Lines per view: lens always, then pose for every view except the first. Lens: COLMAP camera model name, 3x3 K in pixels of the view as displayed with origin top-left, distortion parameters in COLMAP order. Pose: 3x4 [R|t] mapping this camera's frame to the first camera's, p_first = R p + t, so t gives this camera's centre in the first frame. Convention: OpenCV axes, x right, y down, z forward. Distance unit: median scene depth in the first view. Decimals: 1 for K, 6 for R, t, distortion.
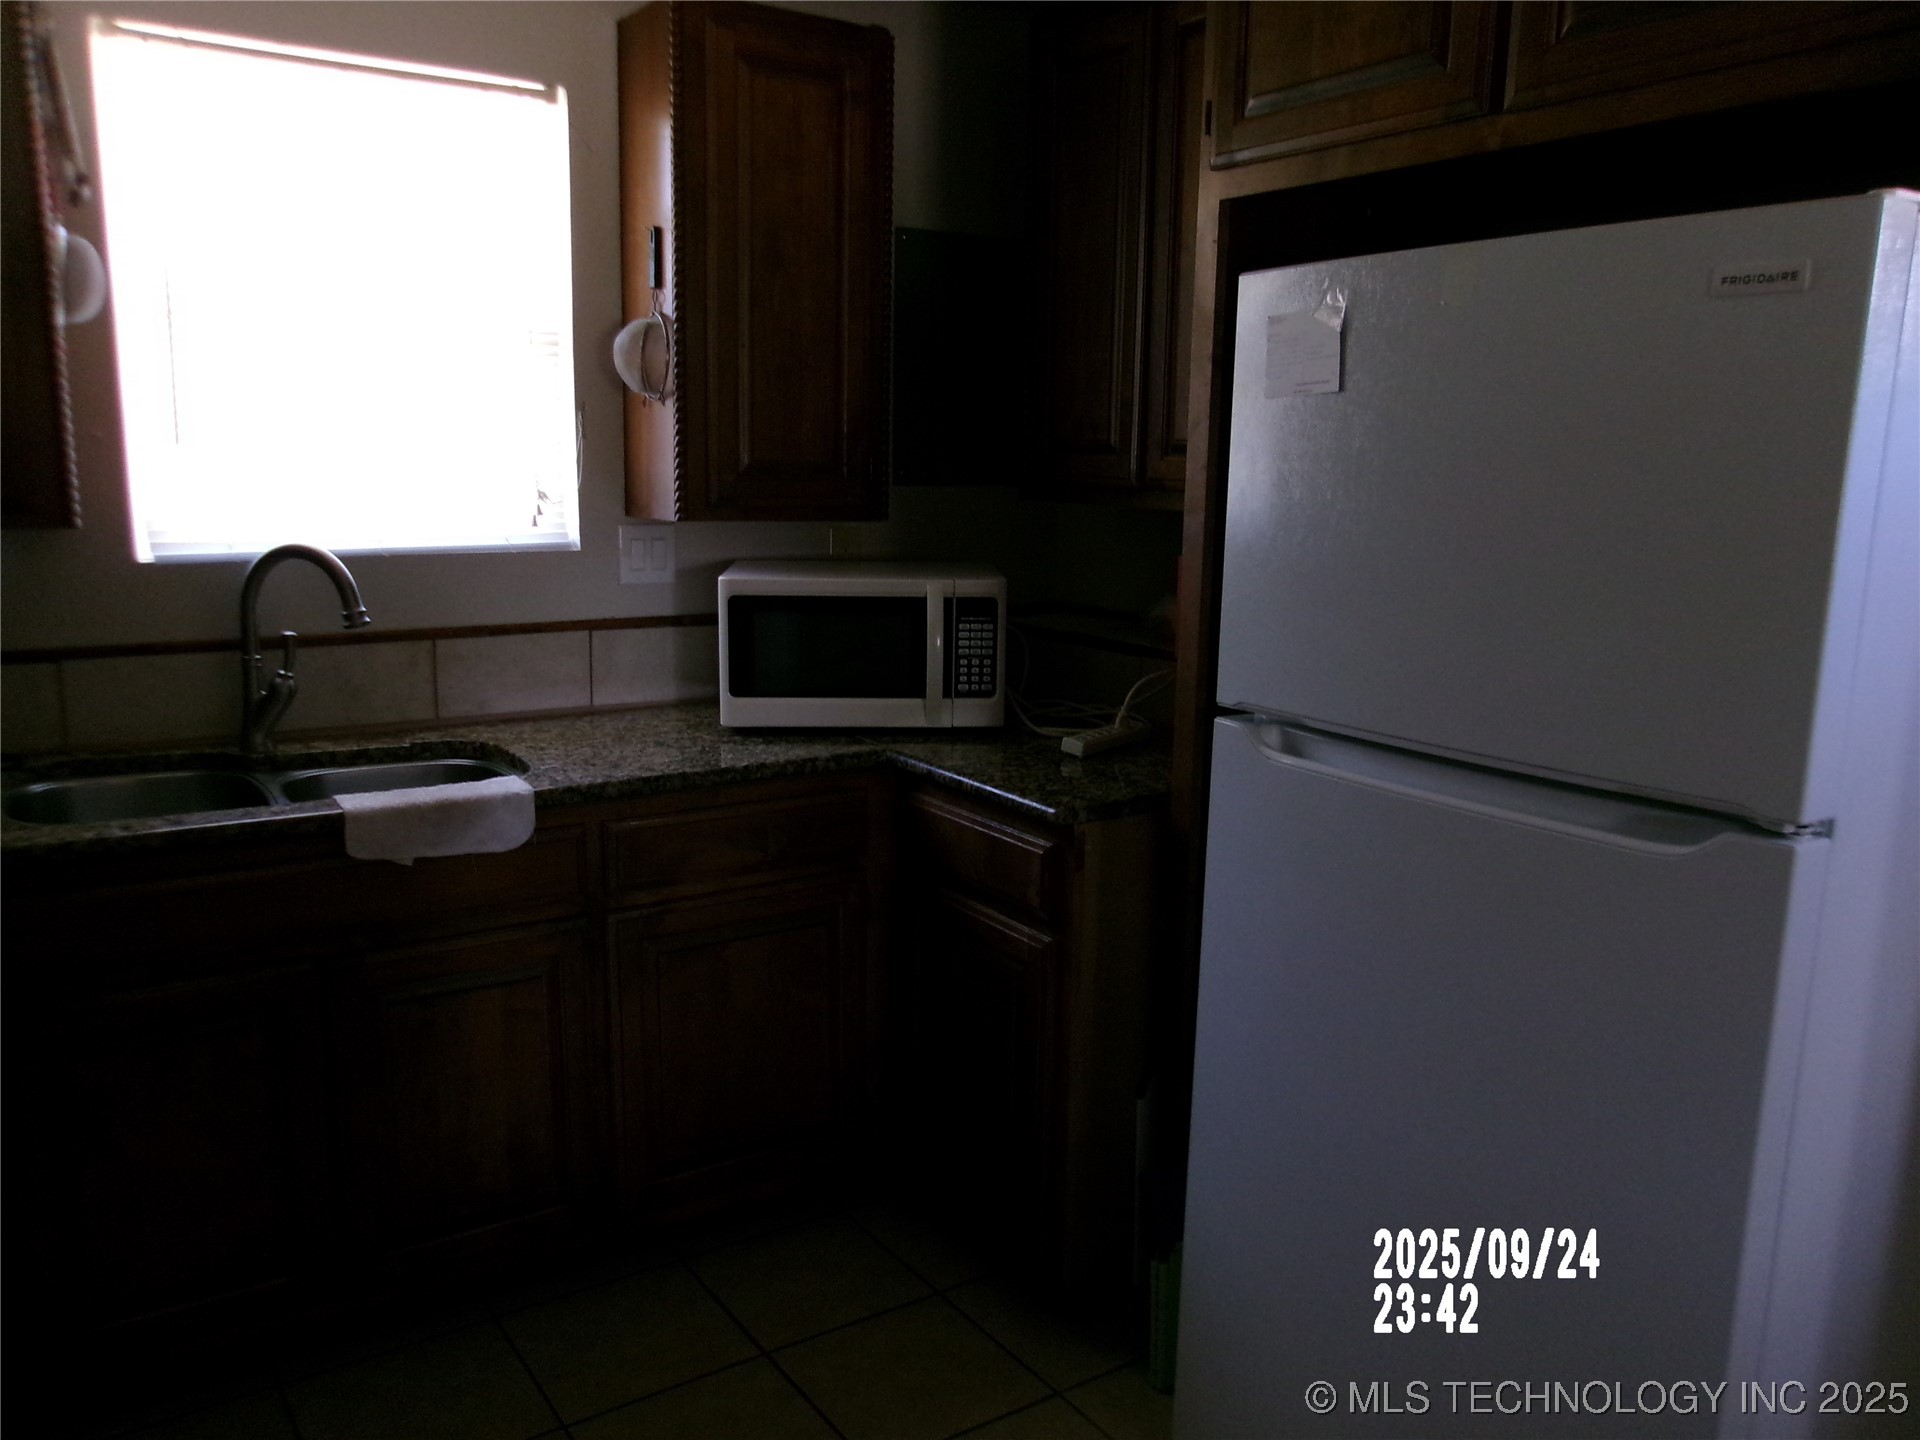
lens RADIAL K [[1484.6, 0, 951.6], [0, 1484.6, 715.8], [0, 0, 1]] dist [-0.049937, 0.080781]
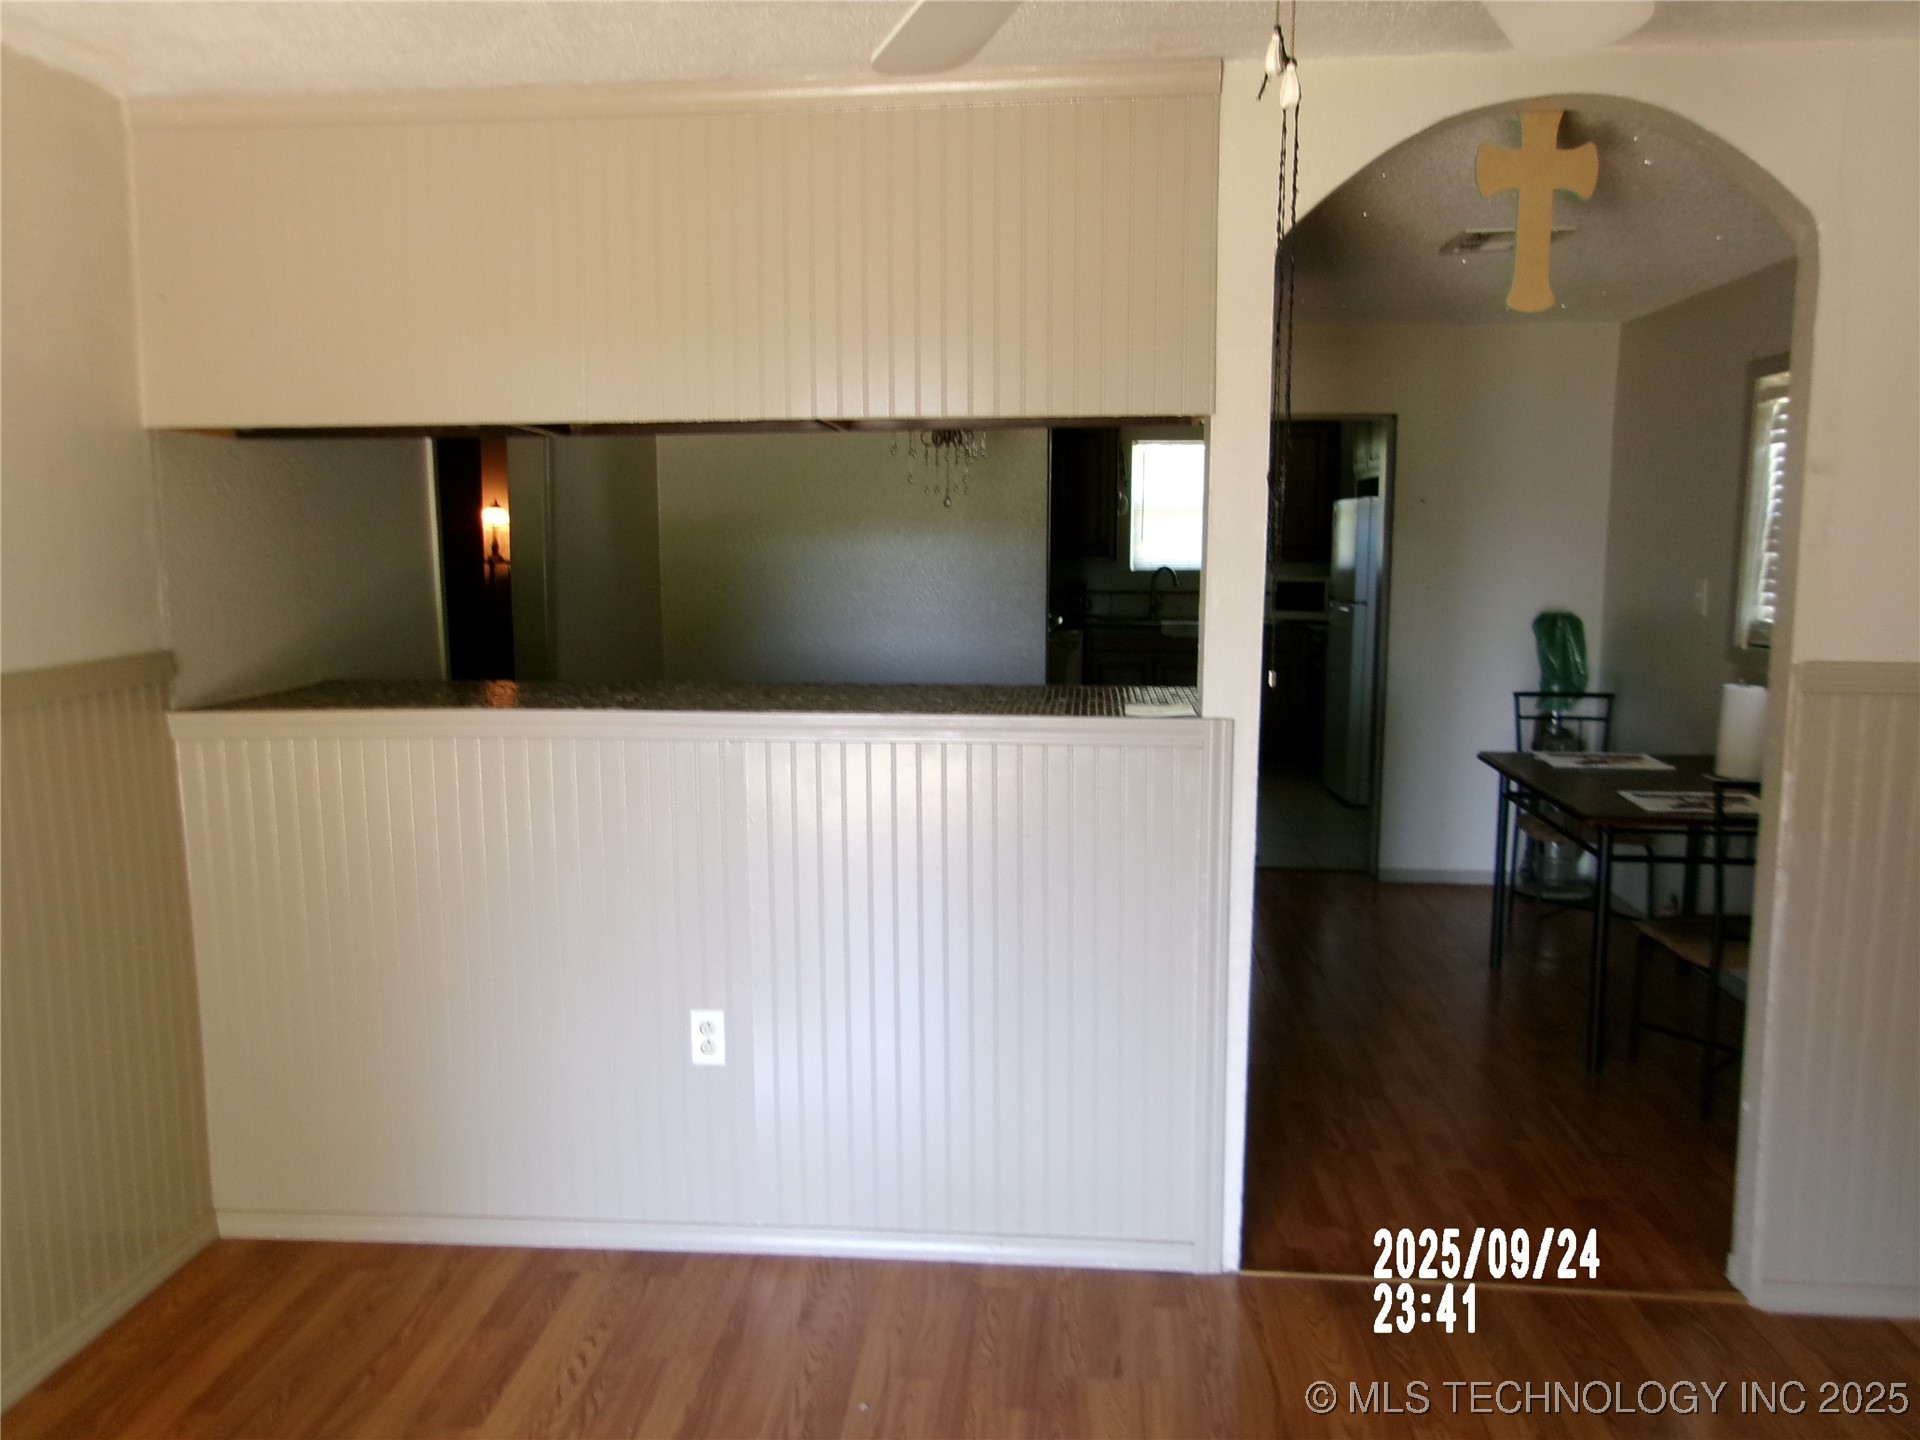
lens RADIAL K [[1484.6, 0, 951.6], [0, 1484.6, 715.8], [0, 0, 1]] dist [-0.049937, 0.080781]
pose [[0.785907, 0.062095, -0.615219, 1.612569], [-0.098146, 0.994859, -0.024962, 0.447630], [0.610506, 0.079999, 0.787961, -2.507834]]
